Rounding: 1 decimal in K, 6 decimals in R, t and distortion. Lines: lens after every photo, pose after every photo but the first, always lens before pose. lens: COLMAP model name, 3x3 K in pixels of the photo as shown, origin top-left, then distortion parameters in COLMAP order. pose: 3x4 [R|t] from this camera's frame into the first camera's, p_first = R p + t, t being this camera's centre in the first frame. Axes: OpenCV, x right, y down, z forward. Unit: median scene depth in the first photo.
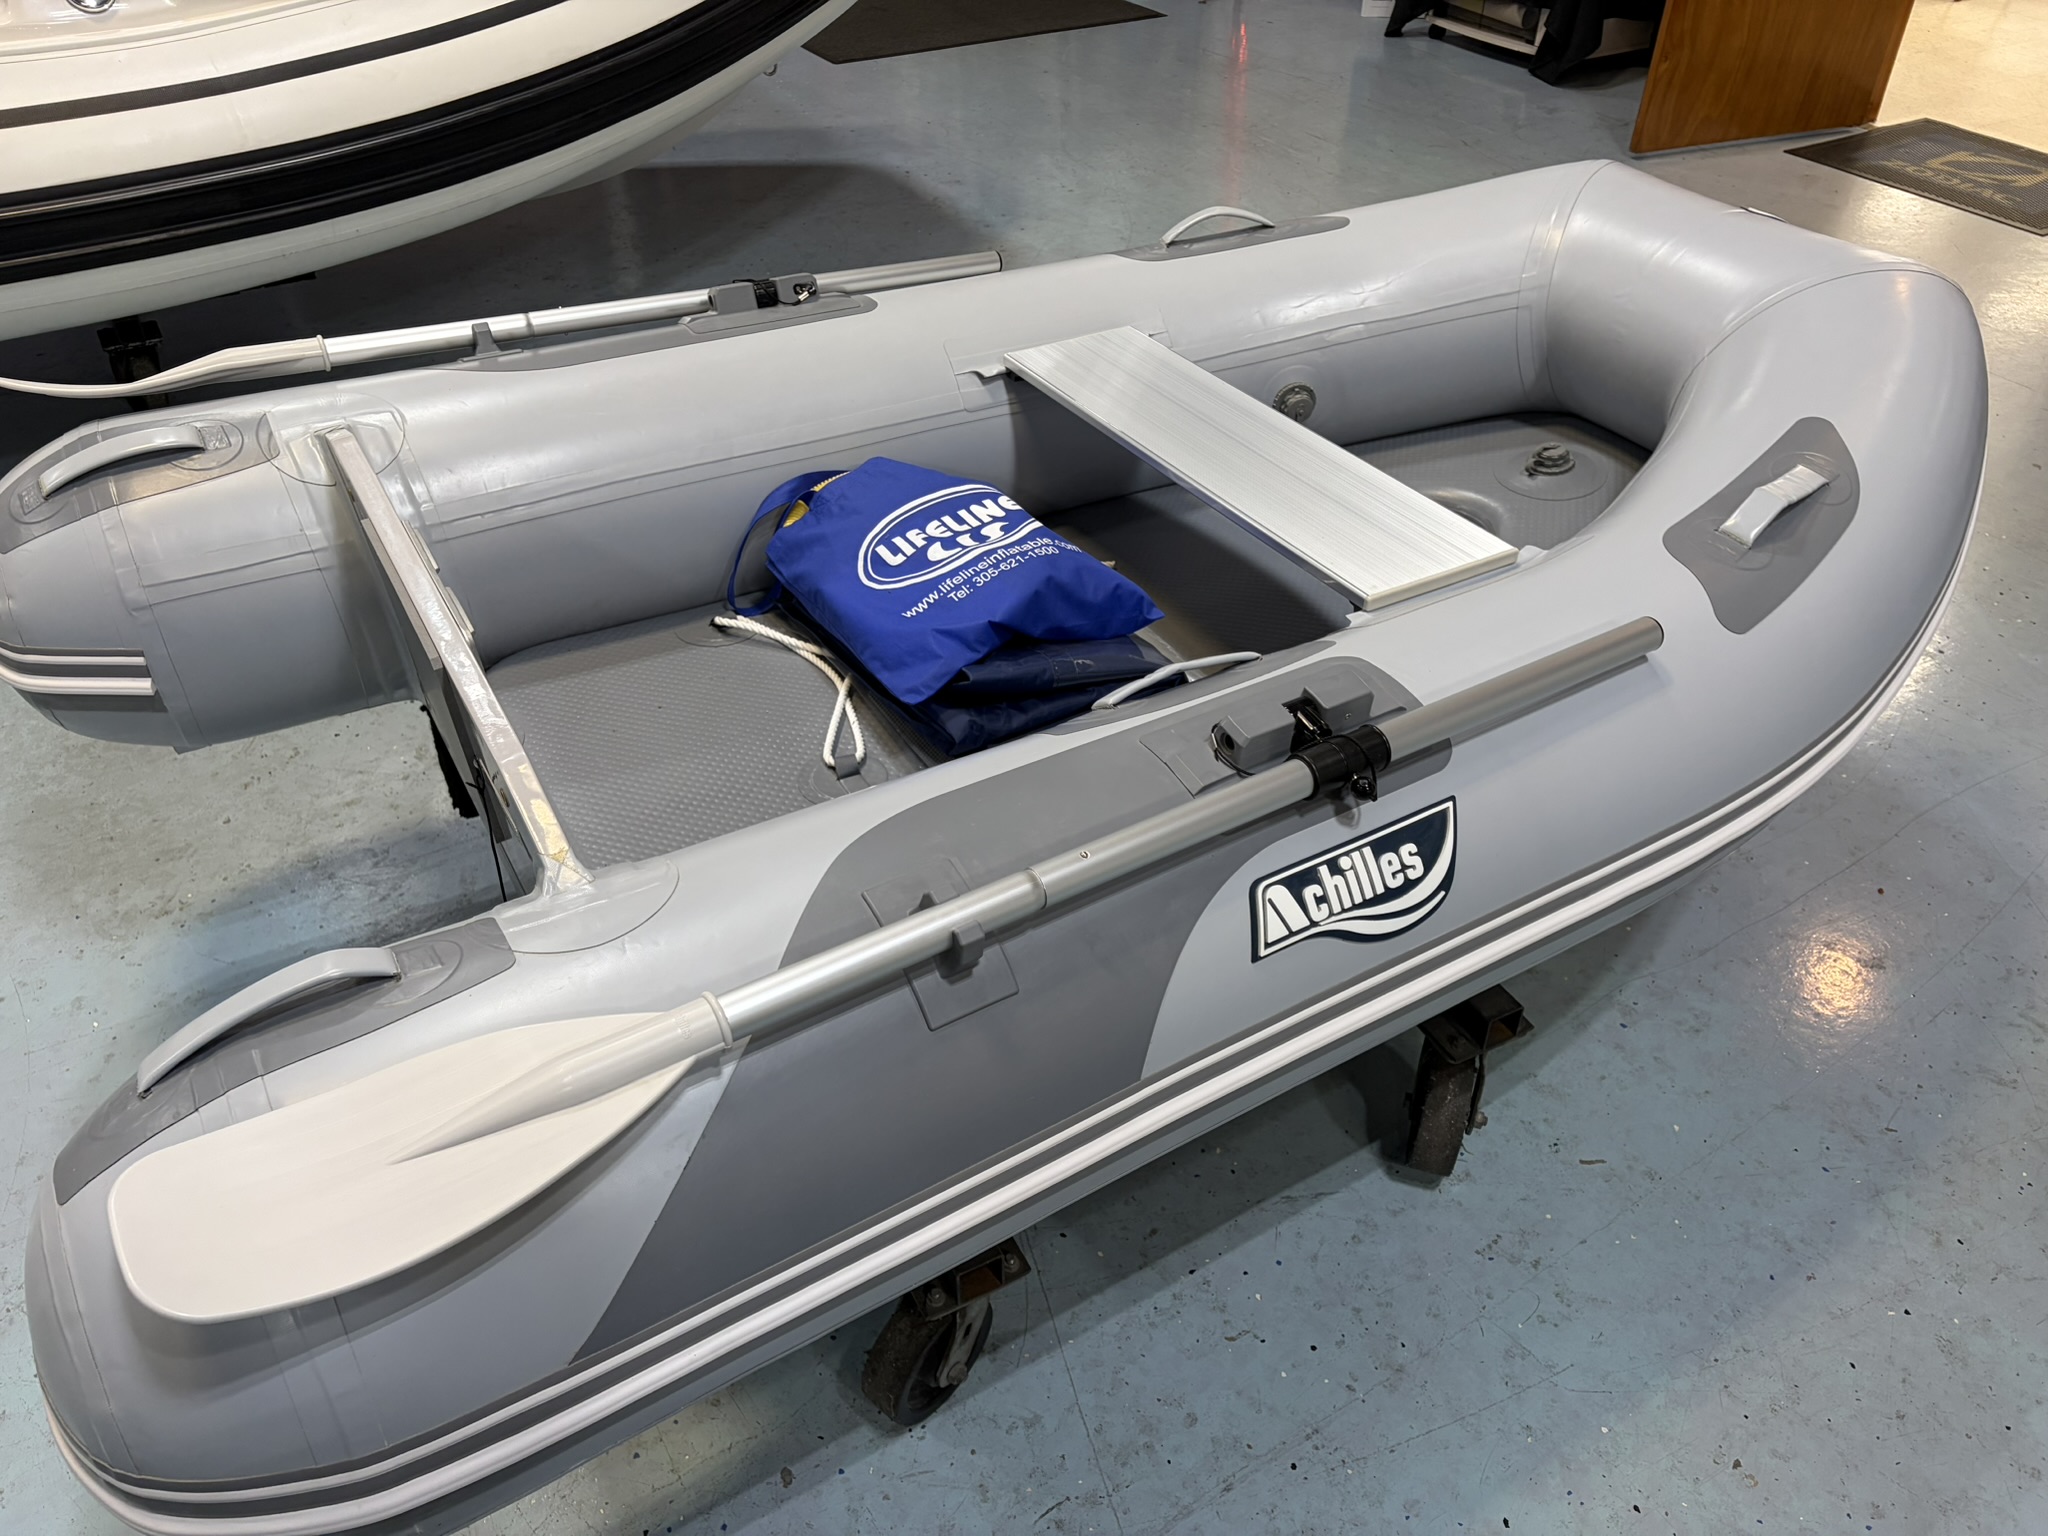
lens RADIAL K [[1550.2, 0, 1023.6], [0, 1550.2, 765.1], [0, 0, 1]] dist [0.026448, -0.003913]
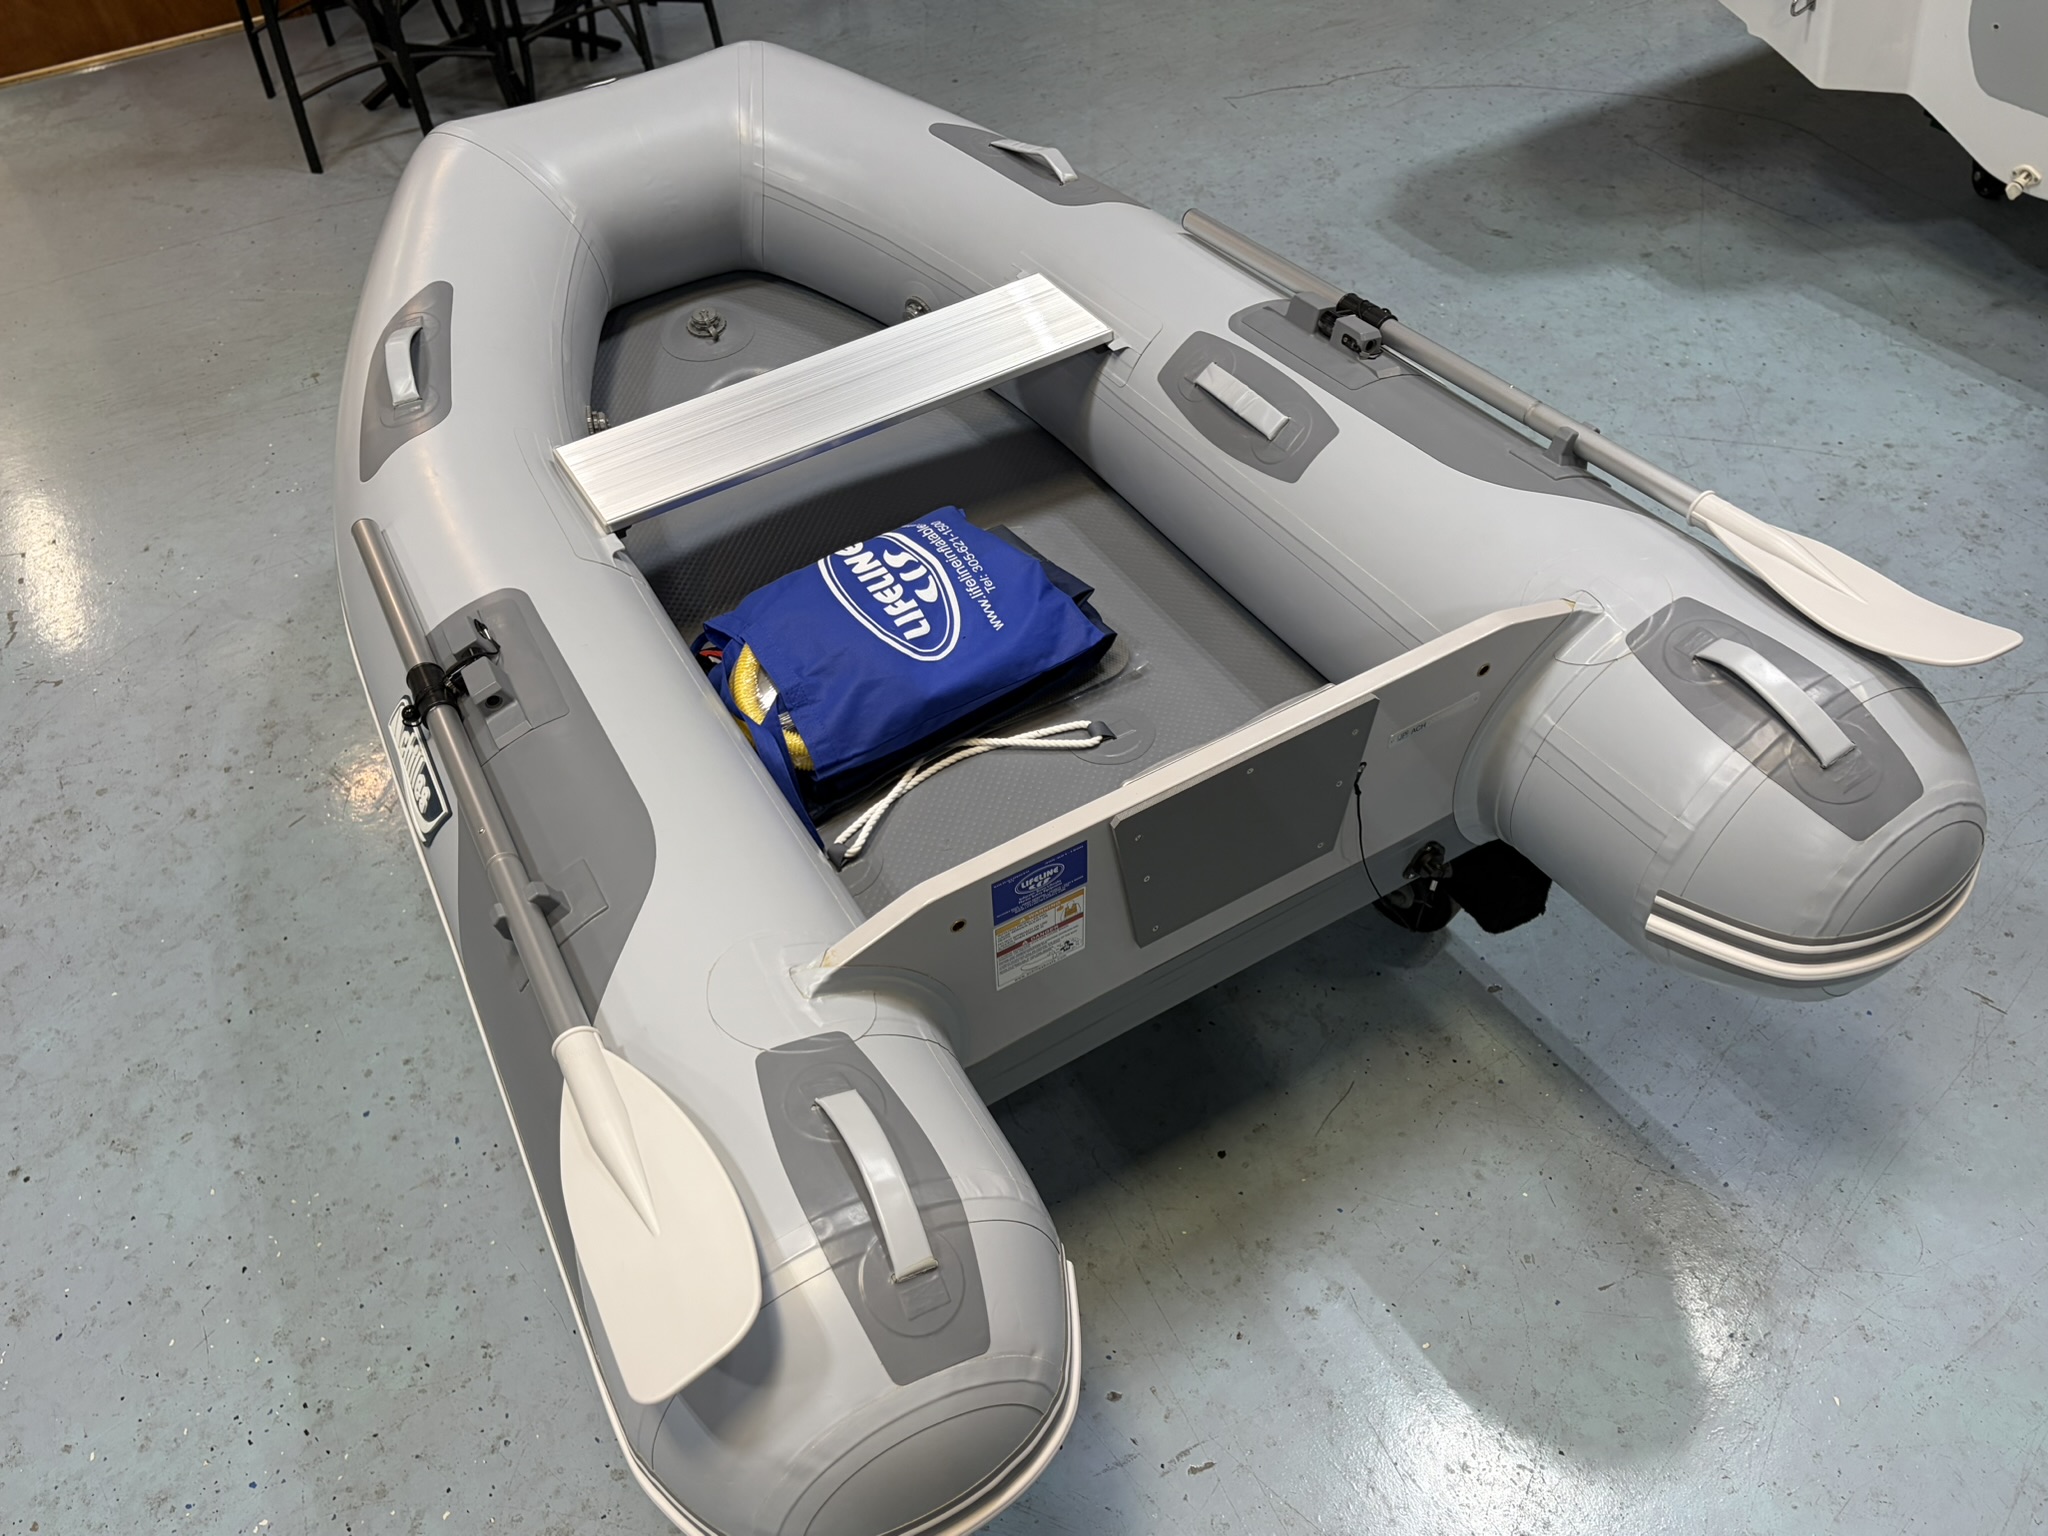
lens RADIAL K [[1629.2, 0, 1023.3], [0, 1629.2, 767.8], [0, 0, 1]] dist [0.025118, -0.027853]
pose [[0.008705, -0.715107, 0.698961, -0.913811], [0.659630, 0.529443, 0.533459, -0.621904], [-0.751540, 0.456412, 0.476315, 0.469574]]
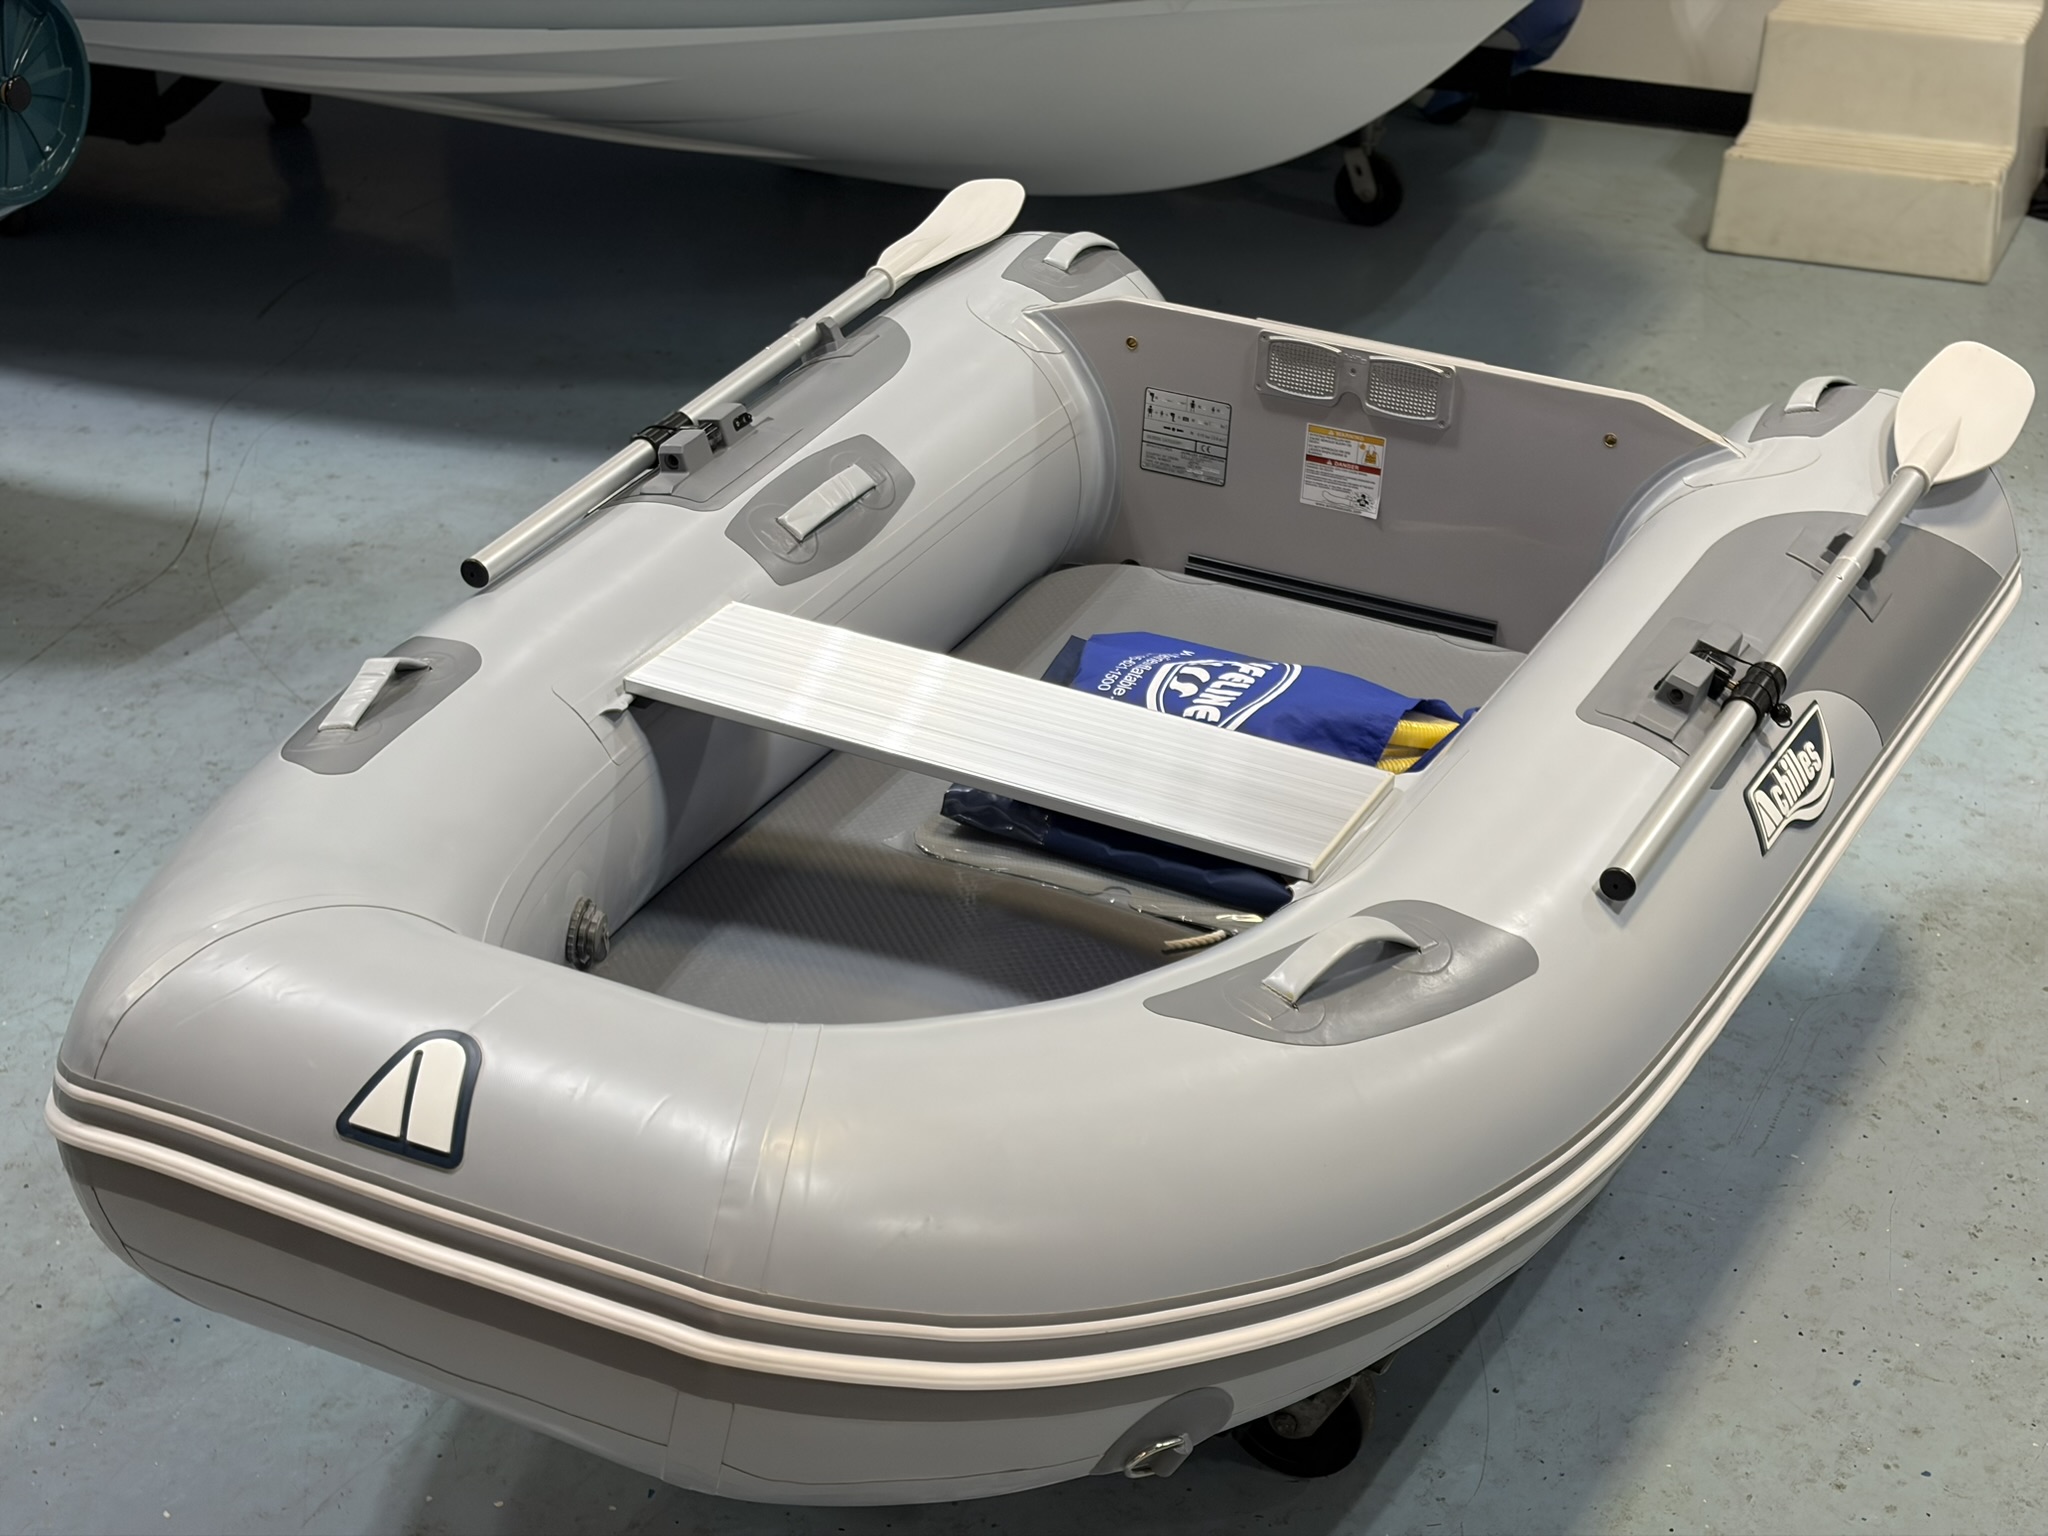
lens RADIAL K [[3106.6, 0, 1022.7], [0, 3106.6, 766.5], [0, 0, 1]] dist [-0.002742, 0.000000]
pose [[-0.846162, 0.243273, -0.474161, 0.921052], [-0.329304, 0.460867, 0.824112, -1.578853], [0.419010, 0.853475, -0.309857, 1.563934]]
